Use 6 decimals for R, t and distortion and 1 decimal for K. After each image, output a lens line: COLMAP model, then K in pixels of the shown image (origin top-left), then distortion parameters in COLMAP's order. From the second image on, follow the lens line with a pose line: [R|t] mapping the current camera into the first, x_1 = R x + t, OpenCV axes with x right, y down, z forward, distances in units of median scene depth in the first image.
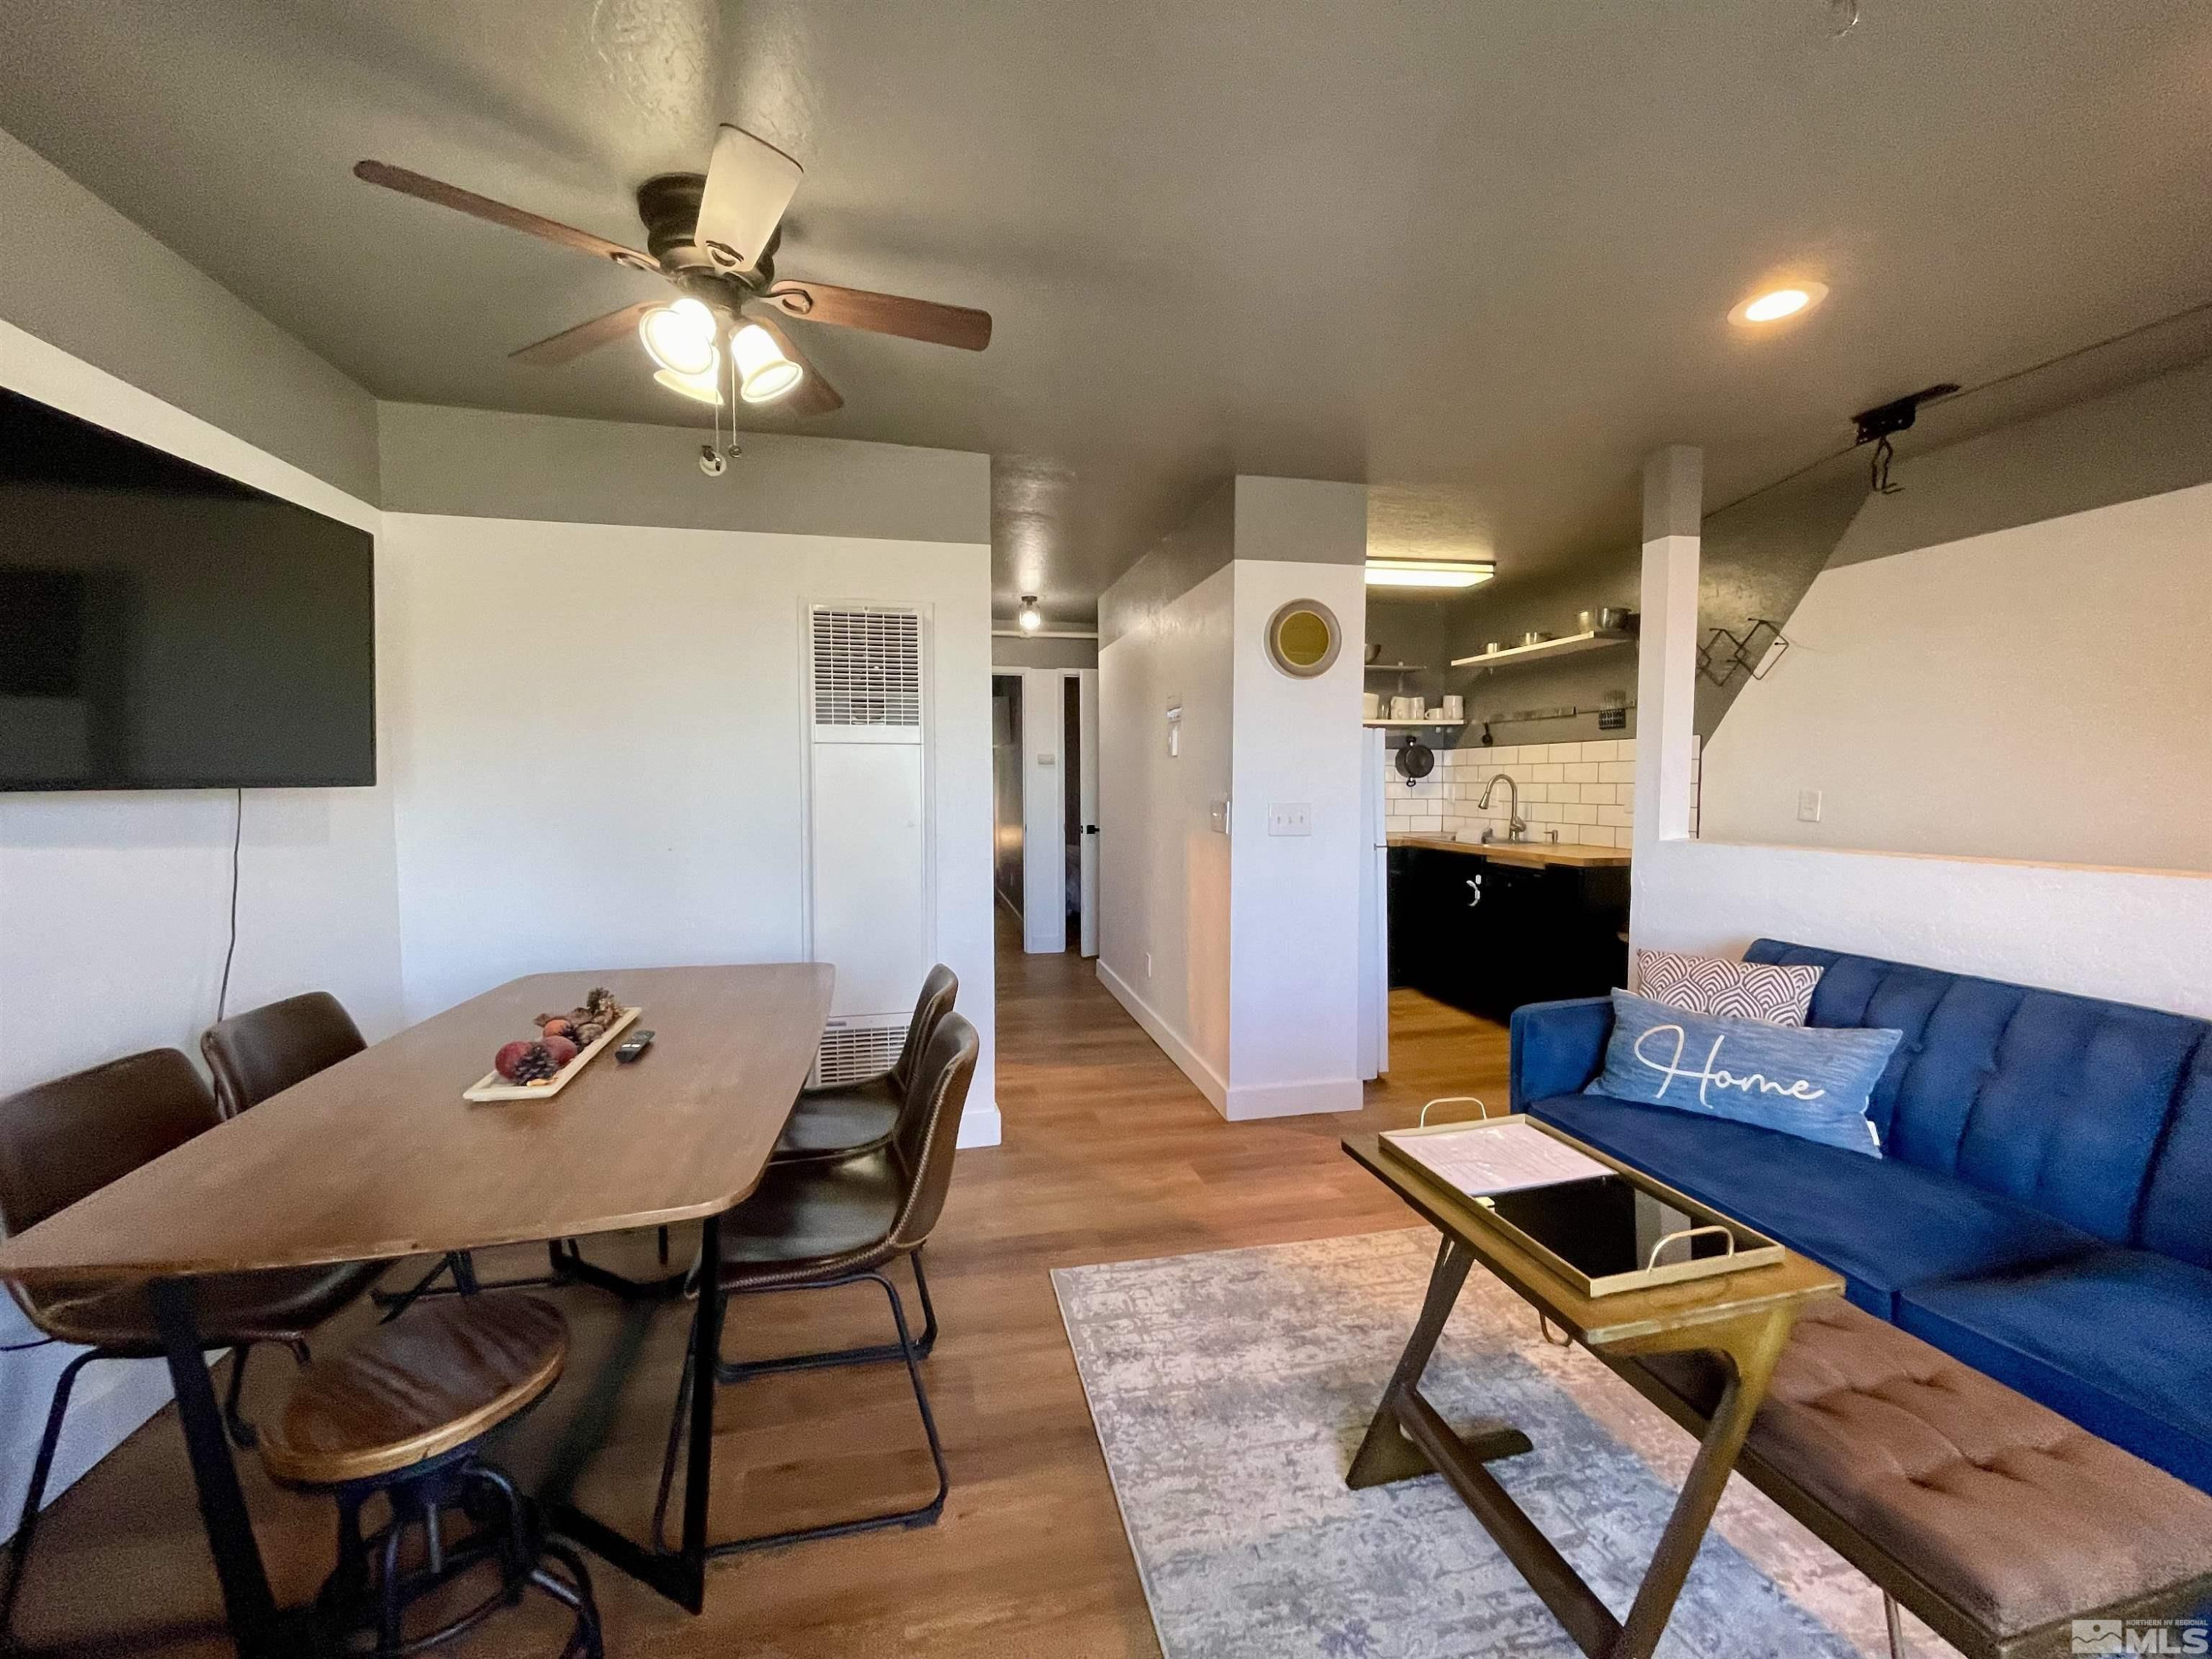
lens RADIAL K [[888.8, 0, 1106.0], [0, 888.8, 829.5], [0, 0, 1]] dist [-0.012117, 0.005956]
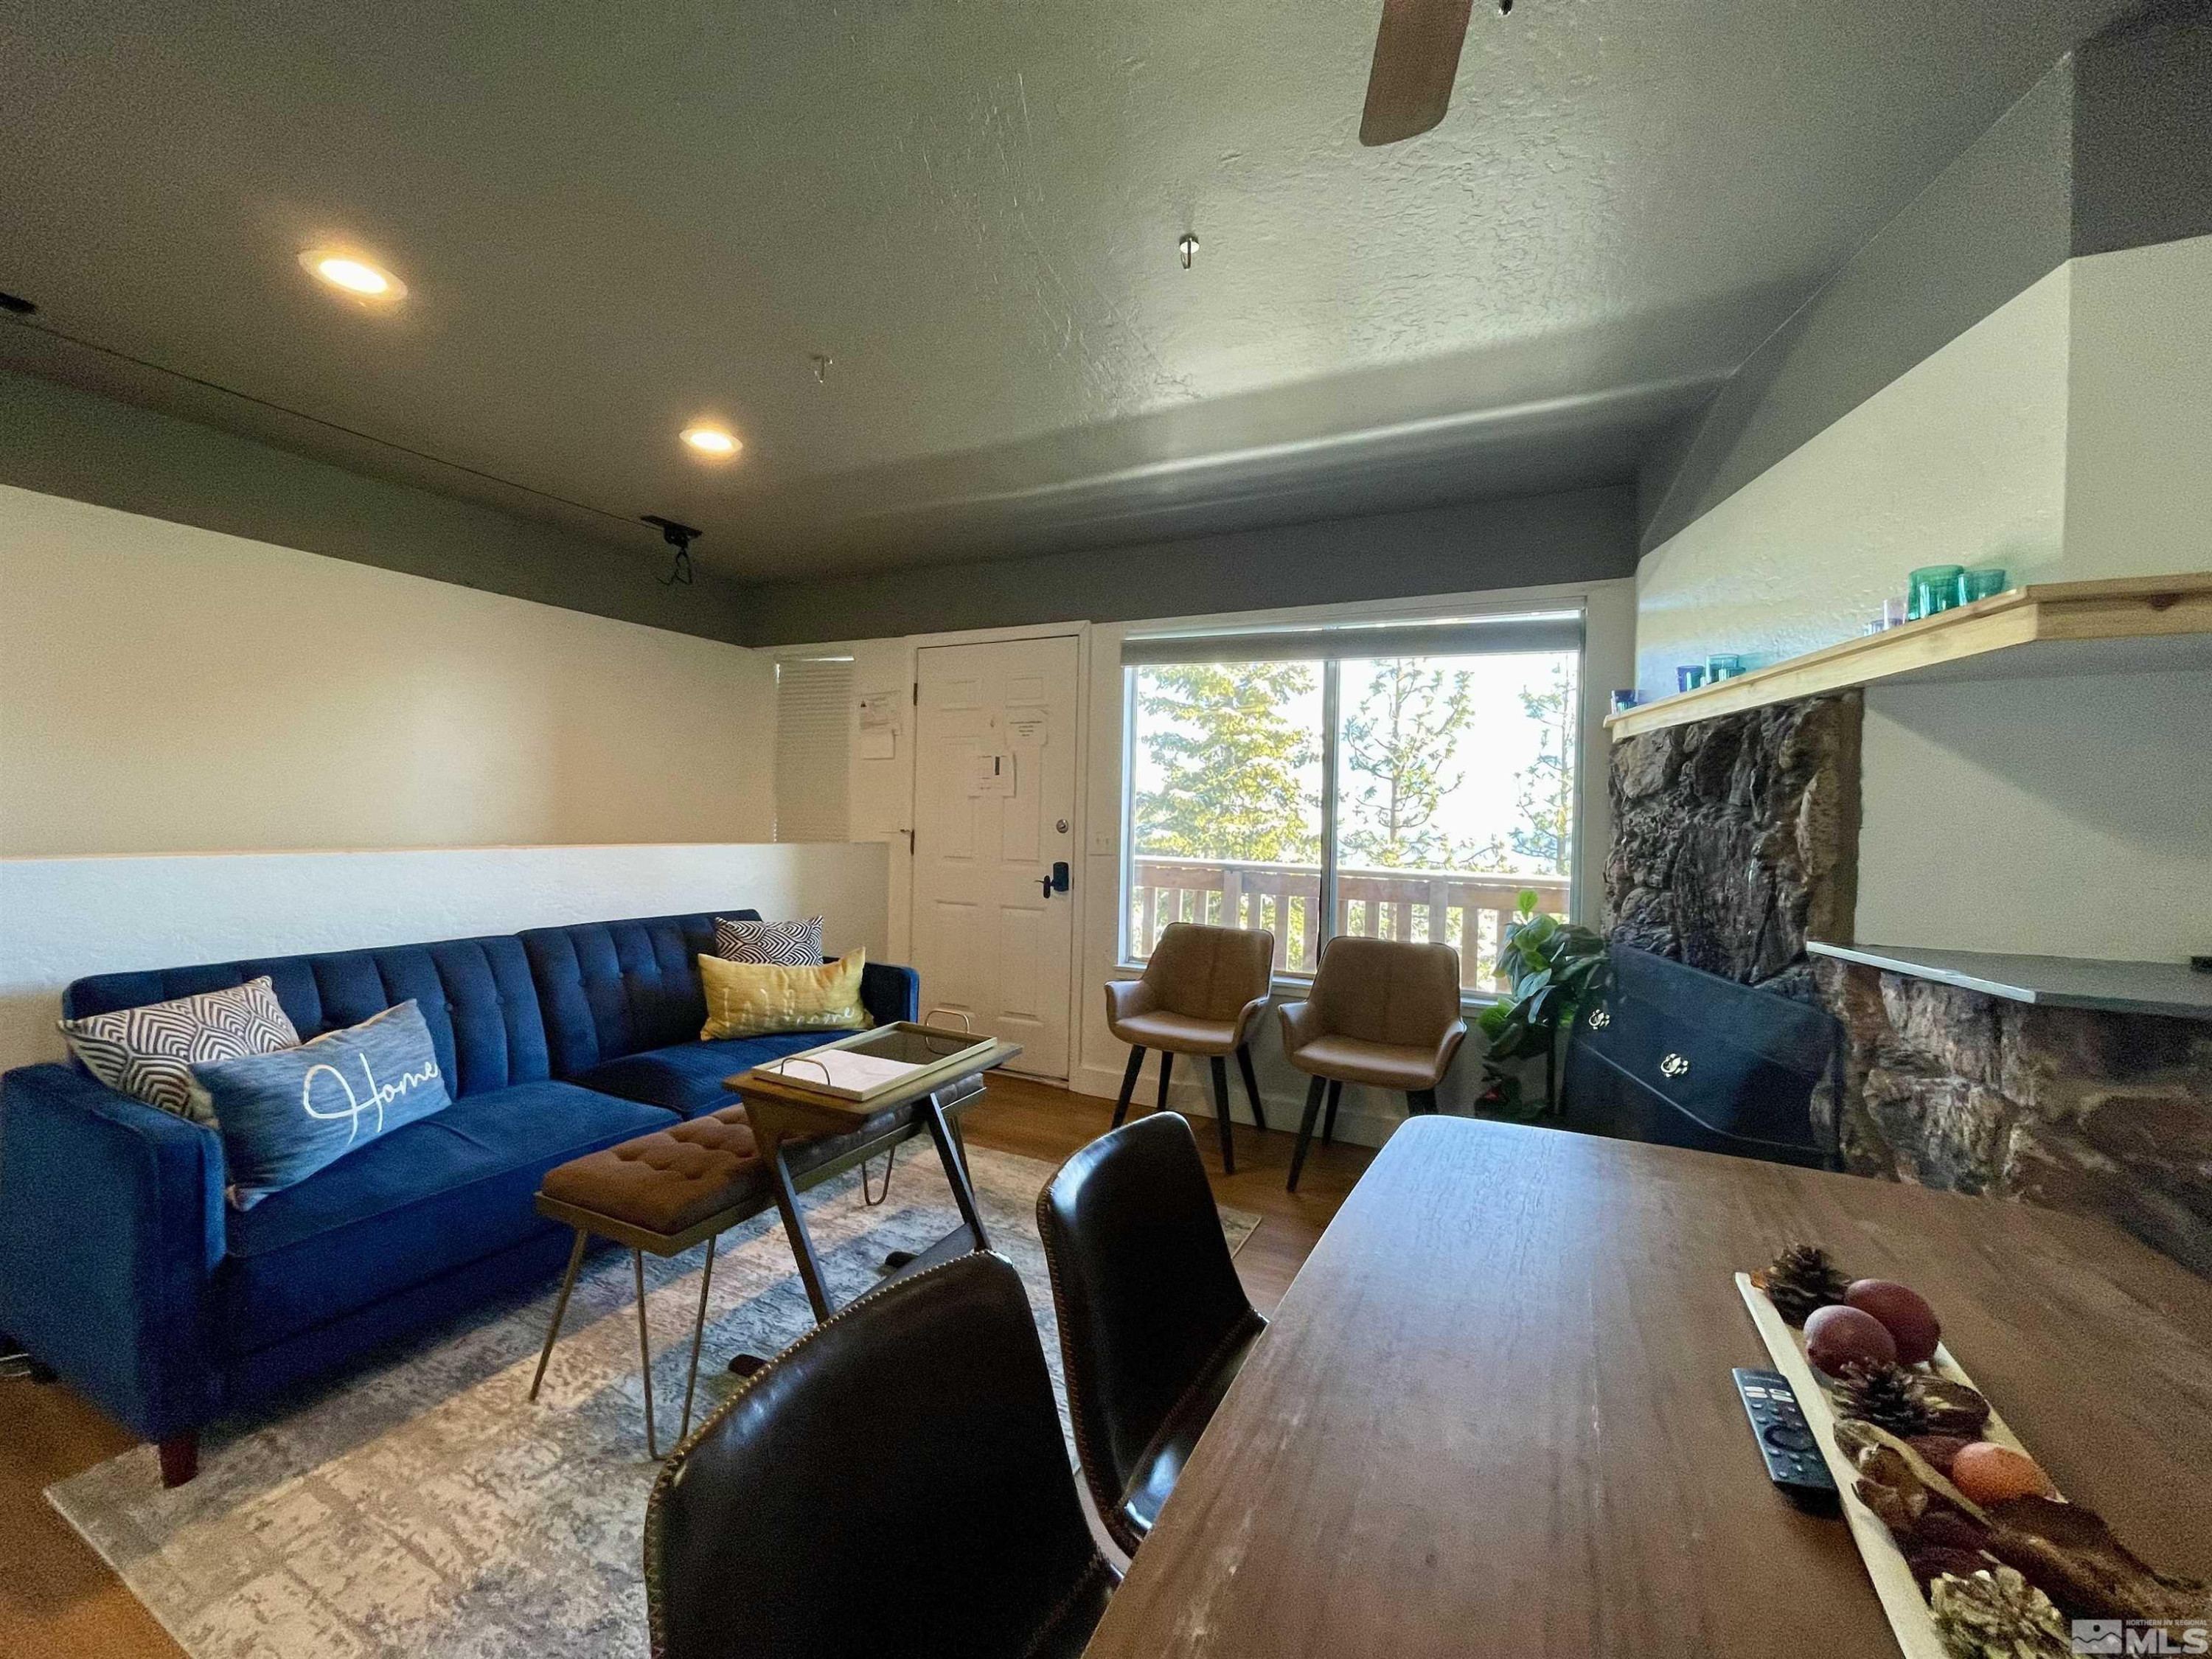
lens RADIAL K [[892.1, 0, 1108.6], [0, 892.1, 824.6], [0, 0, 1]] dist [-0.000195, -0.000877]
pose [[-0.776025, -0.017679, 0.630454, -0.468732], [0.014899, 0.998814, 0.046347, -0.034340], [-0.630526, 0.045360, -0.774842, 1.184064]]
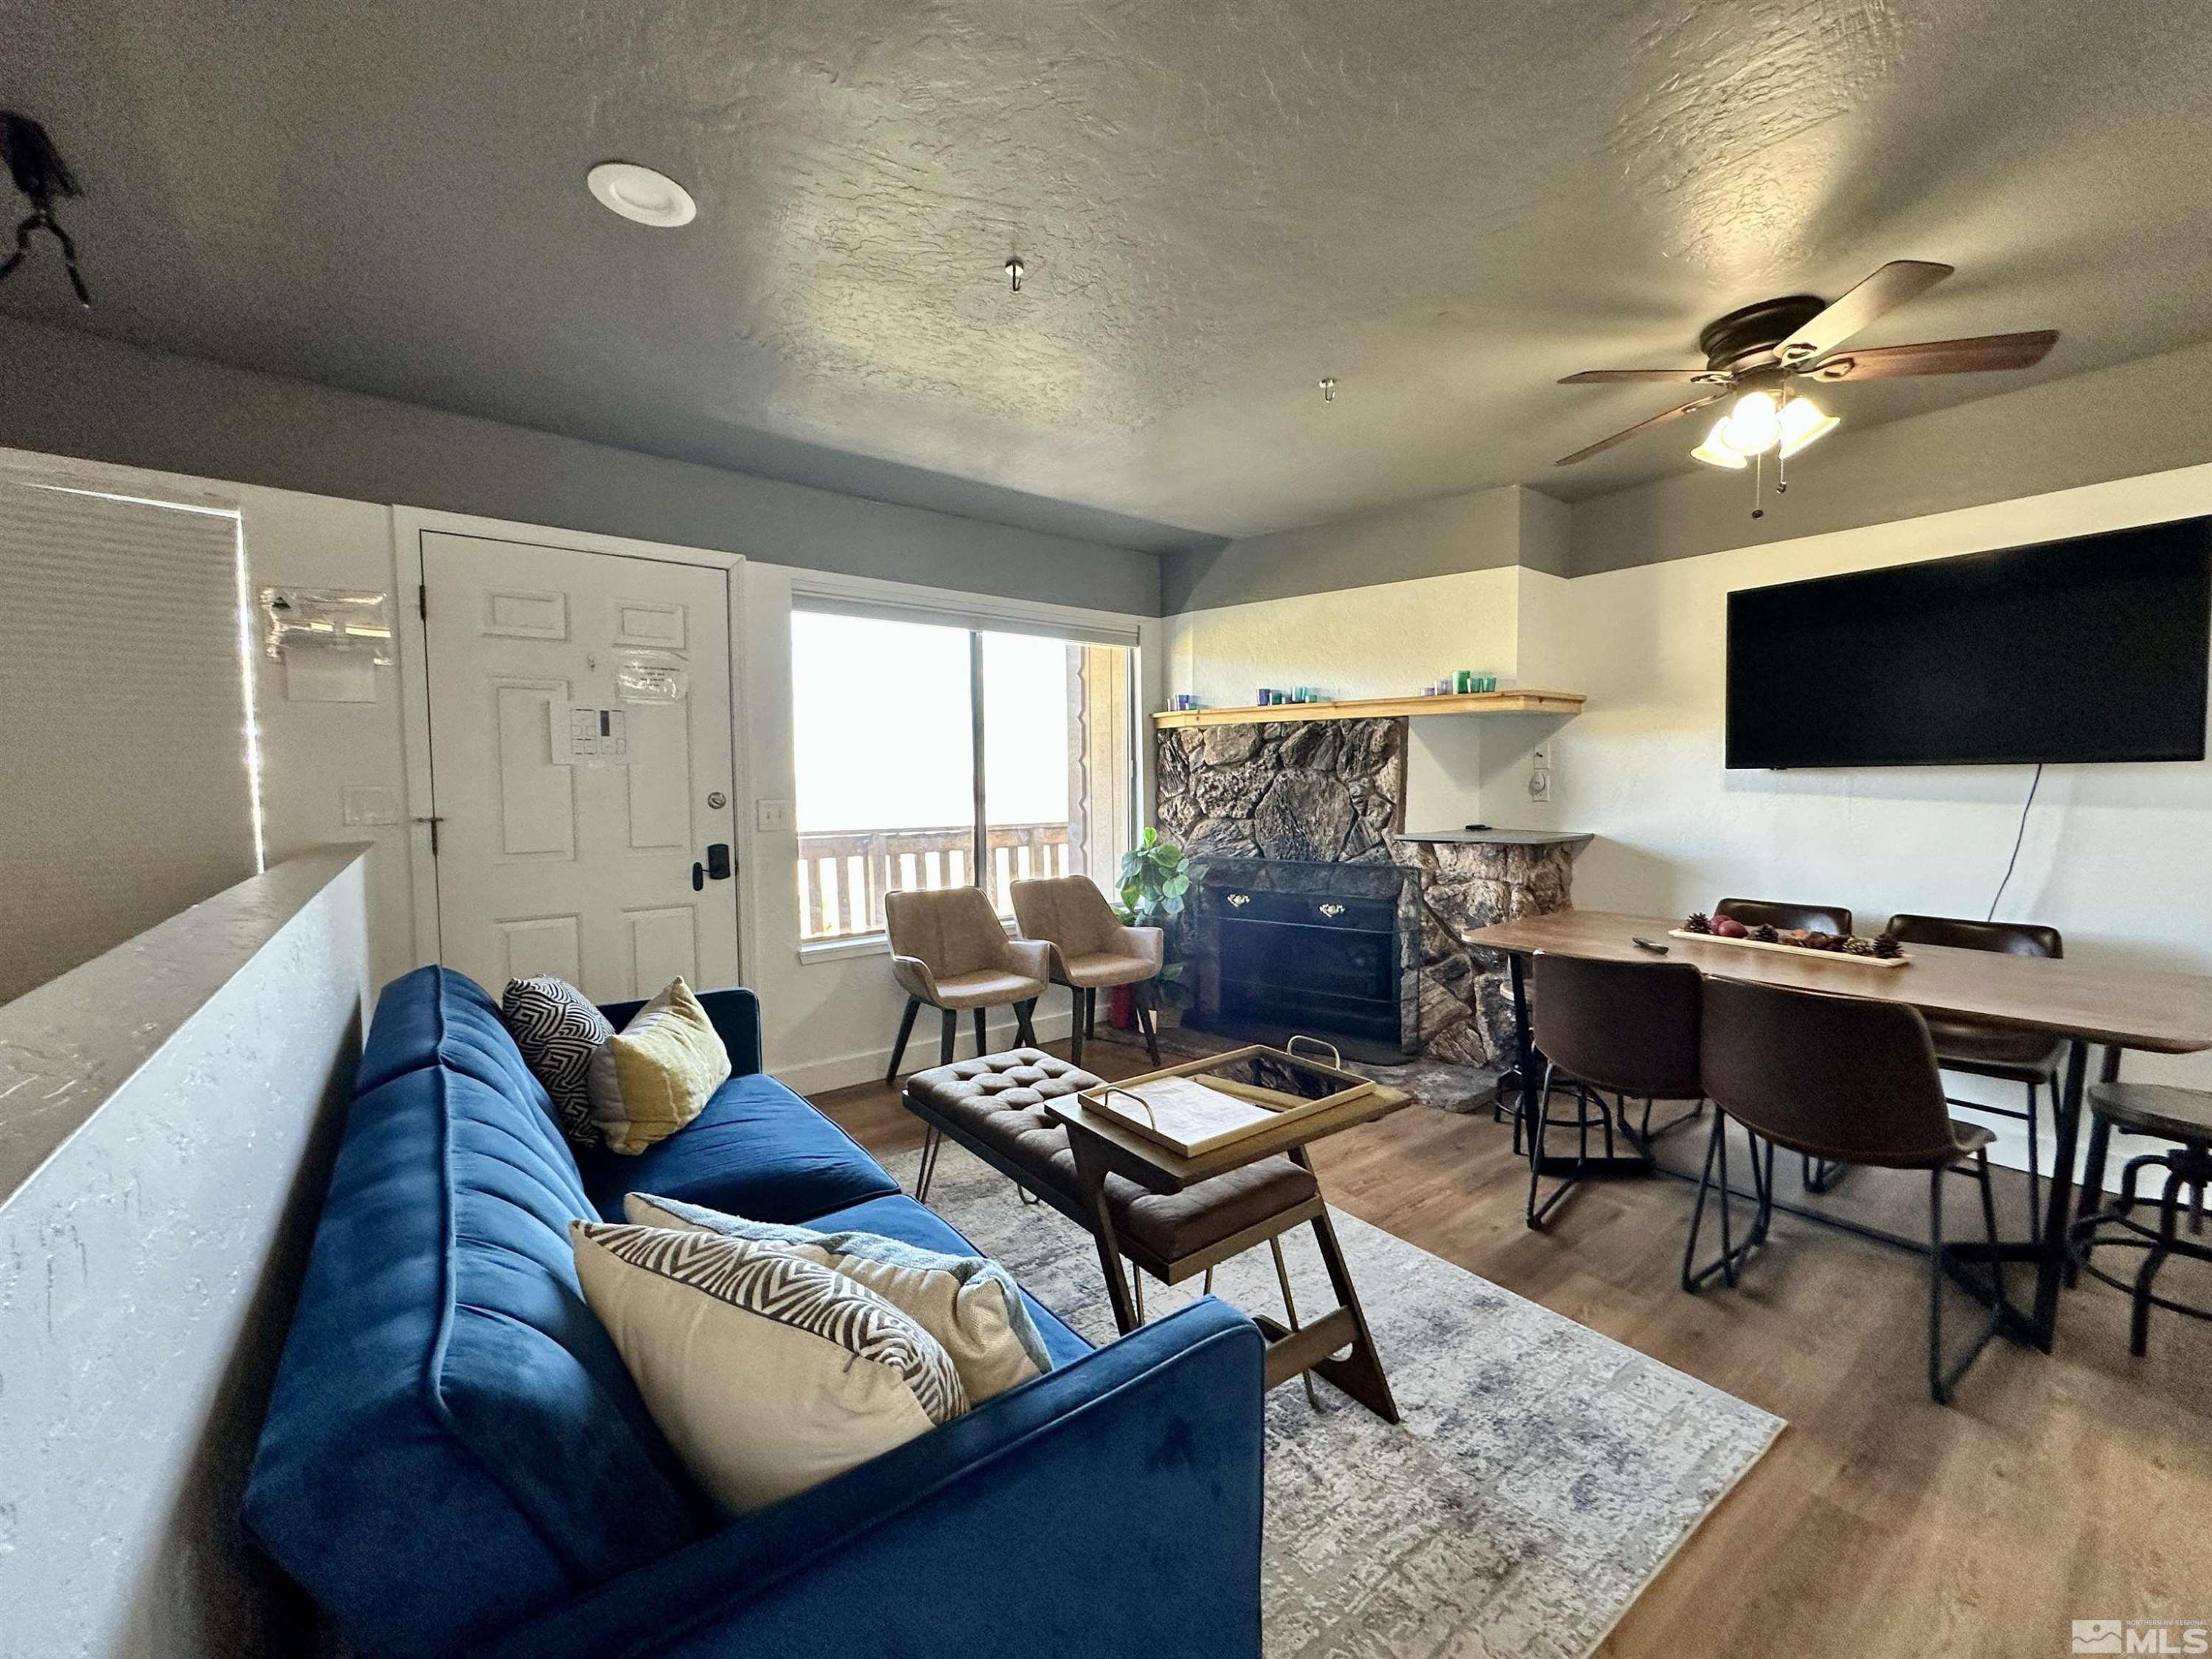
lens RADIAL K [[876.5, 0, 1109.9], [0, 876.5, 827.4], [0, 0, 1]] dist [-0.002849, -0.000009]
pose [[-0.906362, 0.033143, -0.421200, 0.780083], [-0.012298, 0.994427, 0.104711, -0.065545], [0.422323, 0.100086, -0.900903, 1.447800]]
